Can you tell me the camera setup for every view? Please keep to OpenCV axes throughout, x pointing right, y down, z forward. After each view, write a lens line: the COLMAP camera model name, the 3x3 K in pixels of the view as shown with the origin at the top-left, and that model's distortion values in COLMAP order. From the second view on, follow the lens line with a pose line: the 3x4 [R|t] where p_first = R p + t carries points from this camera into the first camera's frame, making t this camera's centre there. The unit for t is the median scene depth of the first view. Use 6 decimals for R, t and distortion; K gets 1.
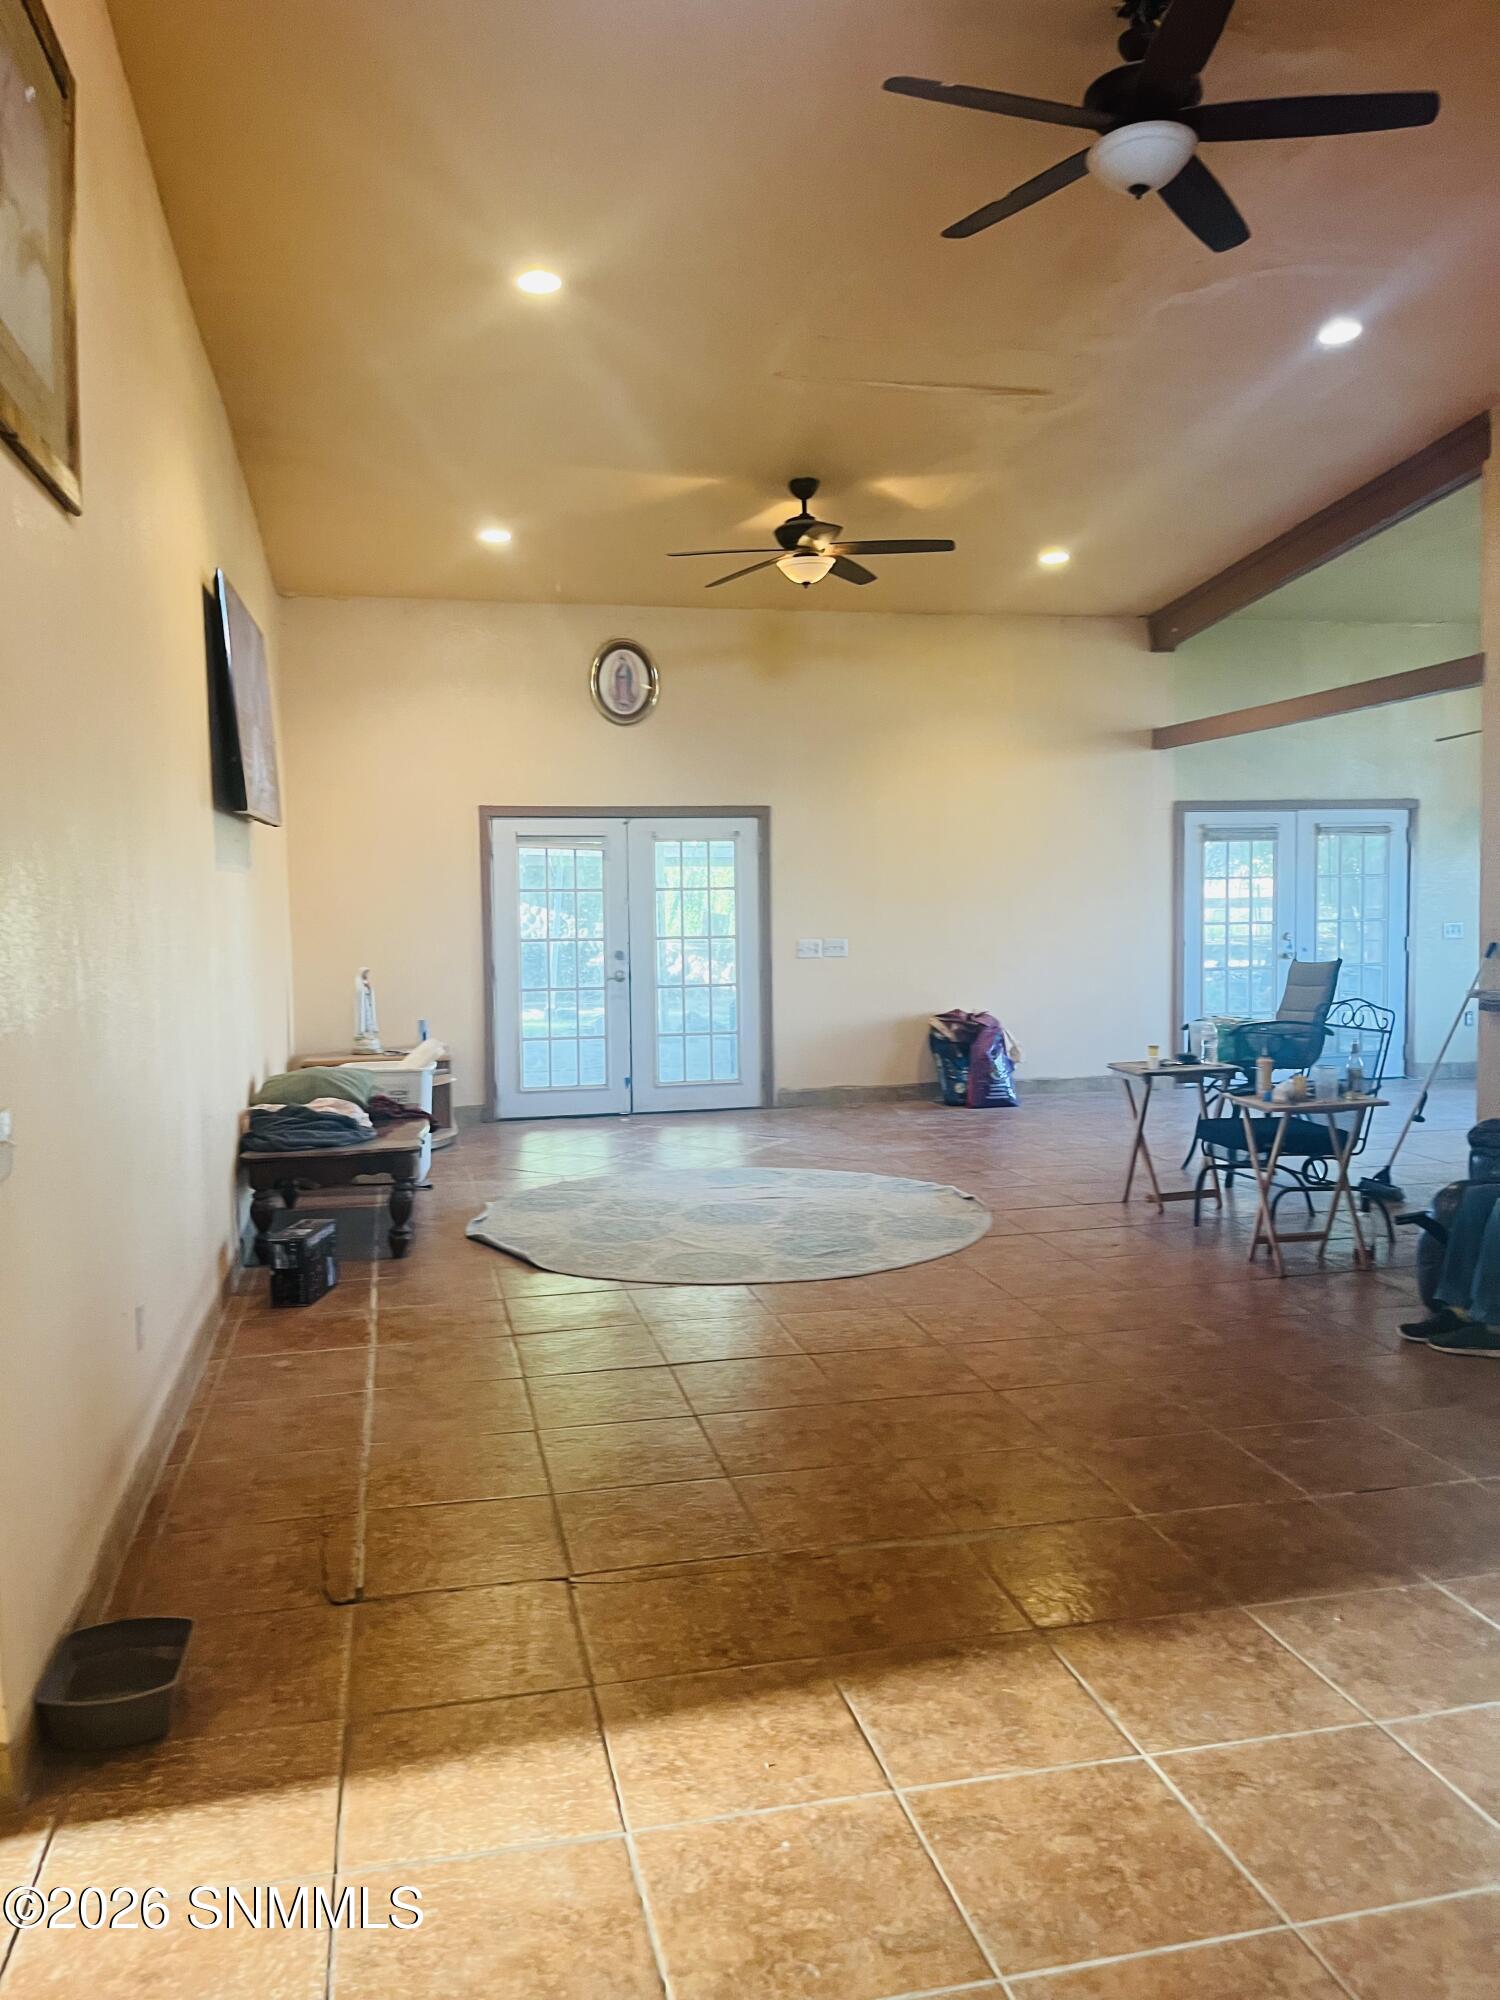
lens RADIAL K [[1511.8, 0, 745.7], [0, 1511.8, 1031.5], [0, 0, 1]] dist [0.028804, -0.011188]
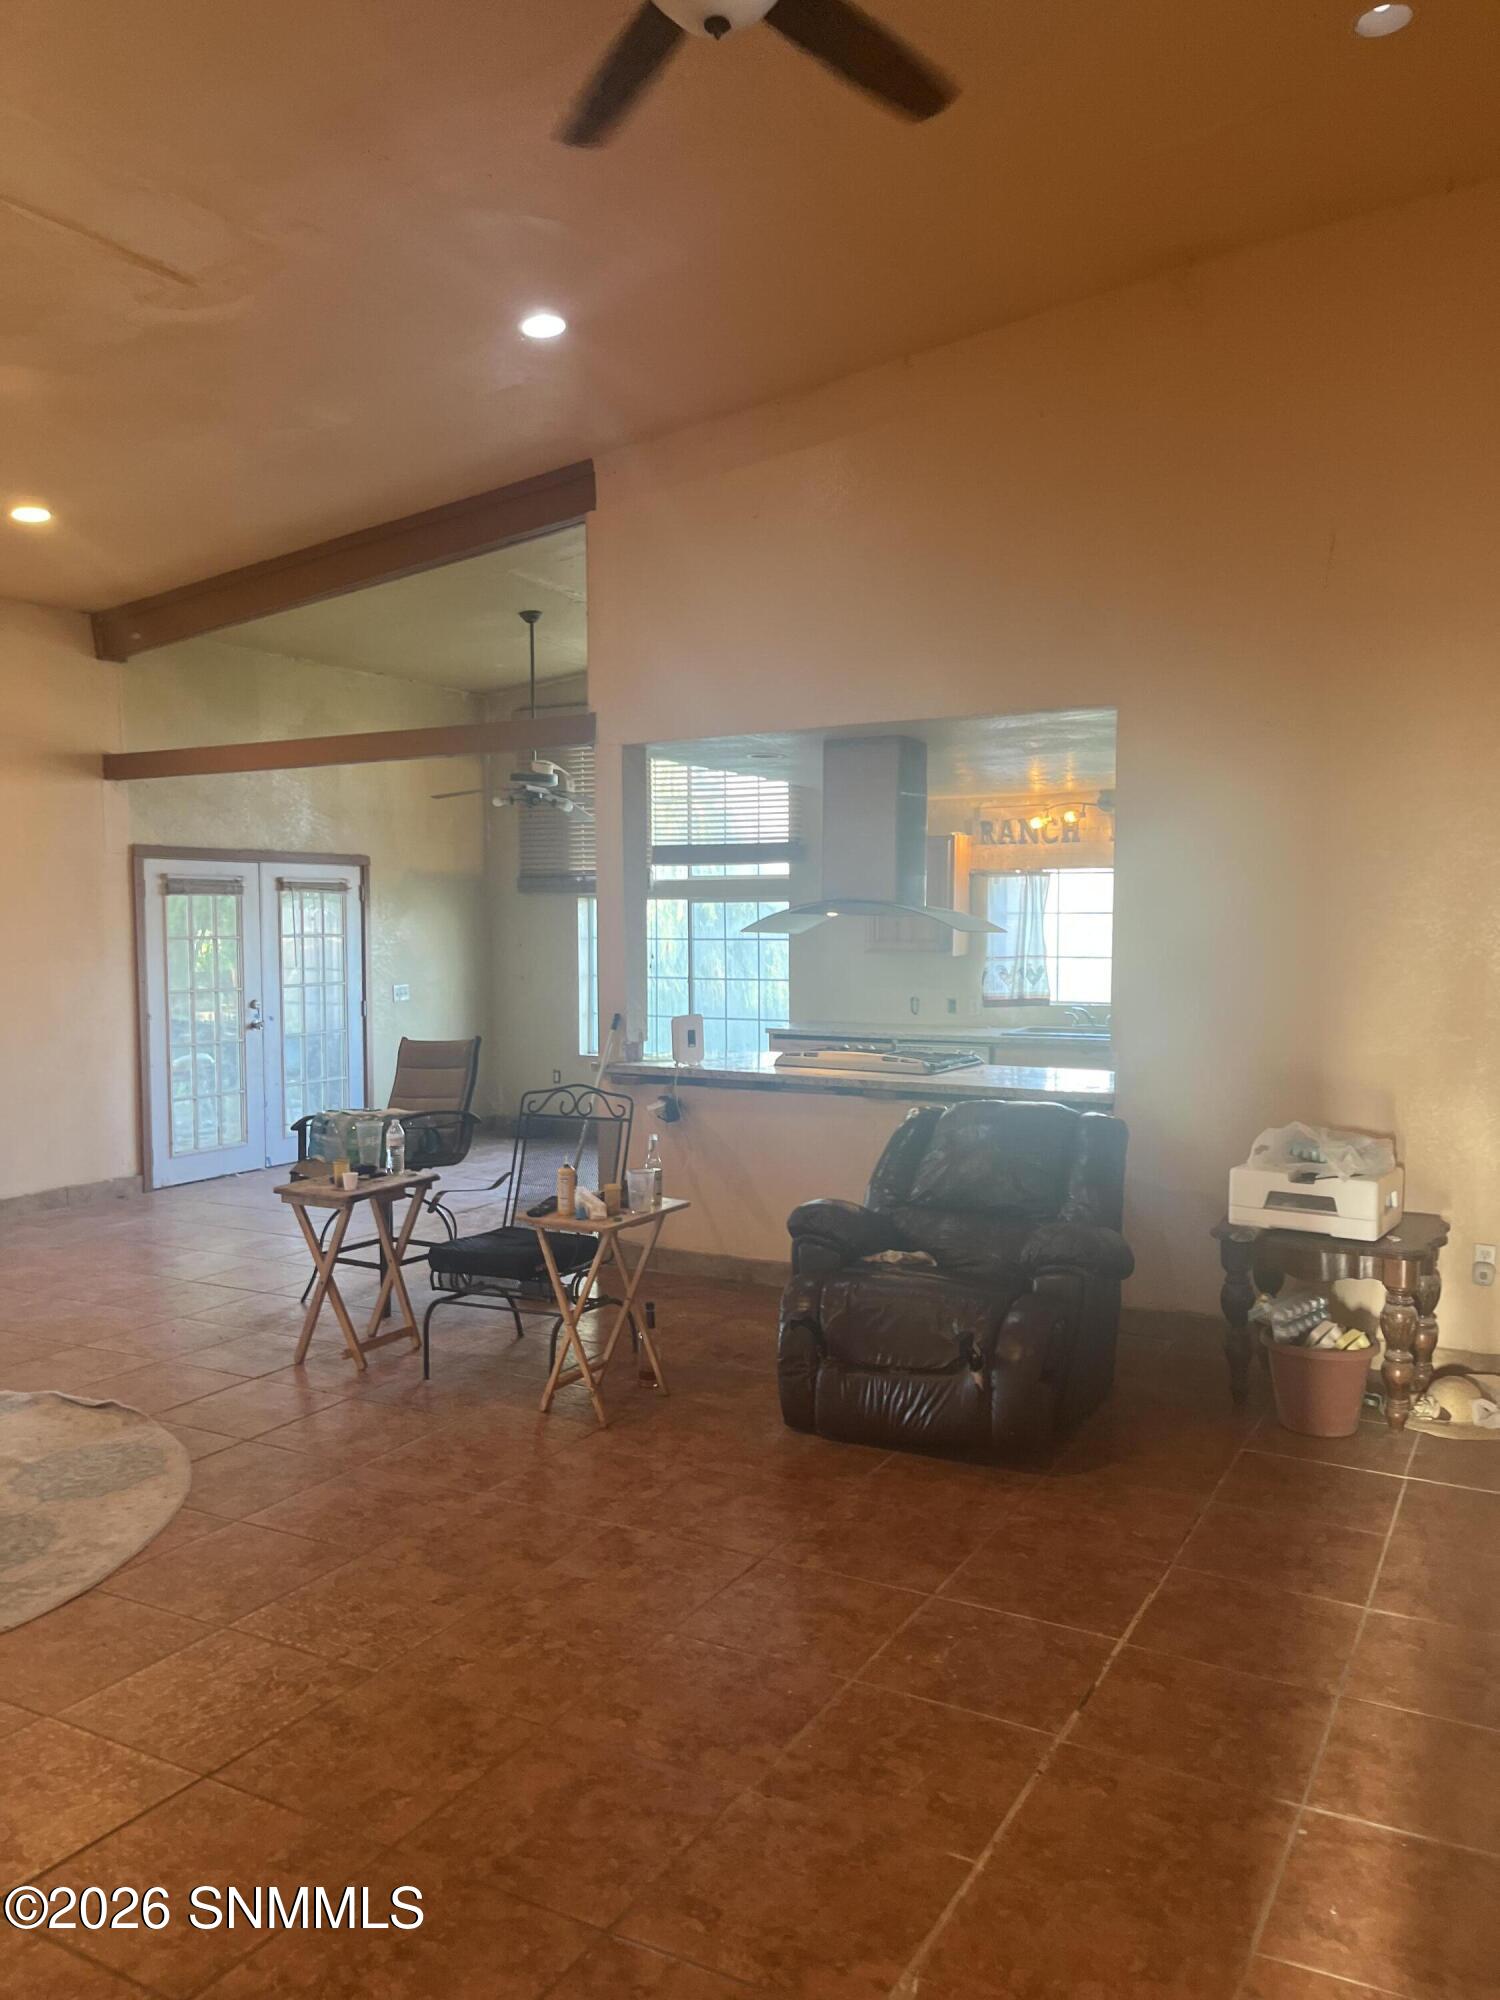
lens RADIAL K [[1511.8, 0, 745.7], [0, 1511.8, 1031.5], [0, 0, 1]] dist [0.028804, -0.011188]
pose [[0.658693, -0.042605, 0.751205, -0.125384], [0.065718, 0.997838, -0.001032, -0.029239], [-0.749536, 0.050047, 0.660068, 0.221100]]
